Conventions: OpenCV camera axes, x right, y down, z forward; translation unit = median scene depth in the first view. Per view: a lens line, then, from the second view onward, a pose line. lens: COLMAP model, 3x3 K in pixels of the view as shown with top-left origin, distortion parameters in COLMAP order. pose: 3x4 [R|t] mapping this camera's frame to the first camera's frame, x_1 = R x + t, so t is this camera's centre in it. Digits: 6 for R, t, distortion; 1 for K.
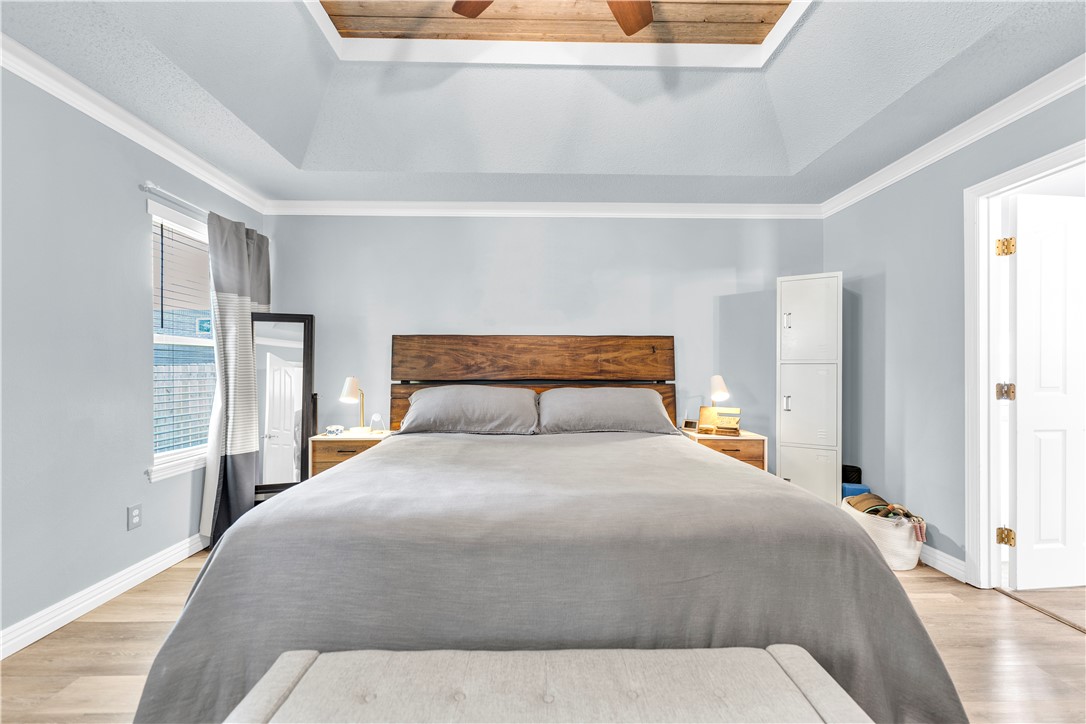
lens RADIAL K [[443.0, 0, 538.5], [0, 443.0, 369.1], [0, 0, 1]] dist [0.001907, 0.000318]
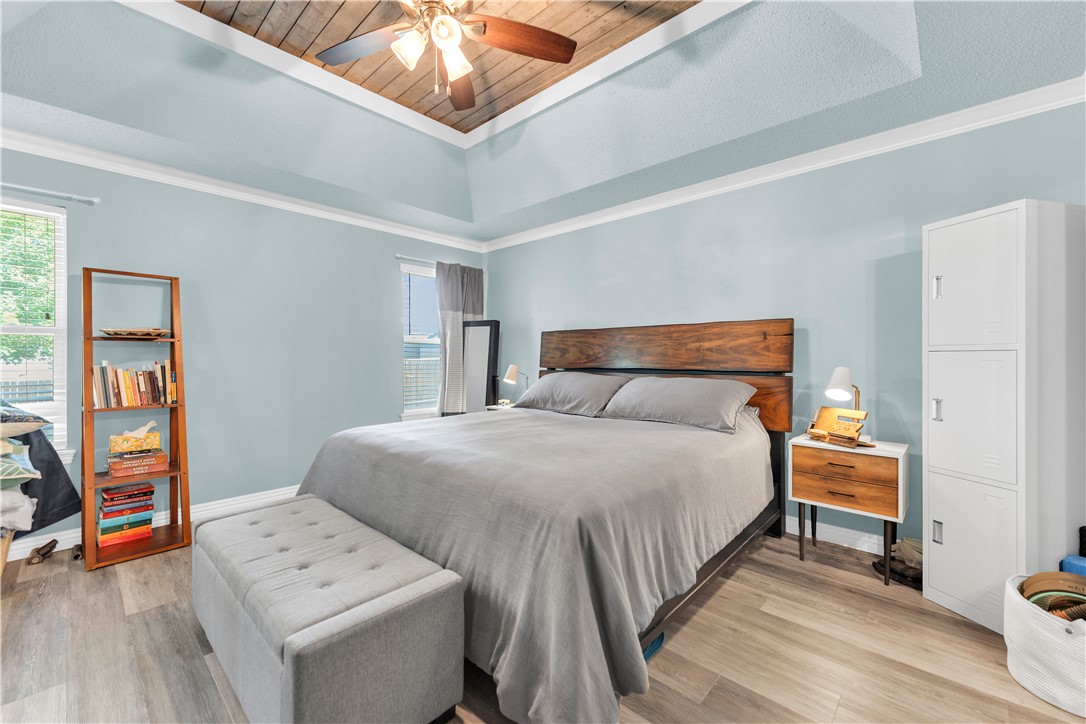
lens RADIAL K [[443.0, 0, 537.4], [0, 443.0, 355.6], [0, 0, 1]] dist [0.001907, 0.000318]
pose [[0.715047, -0.003922, -0.699065, 0.639279], [-0.002609, 0.999962, -0.008278, 0.002483], [0.699071, 0.007743, 0.715010, 0.098734]]
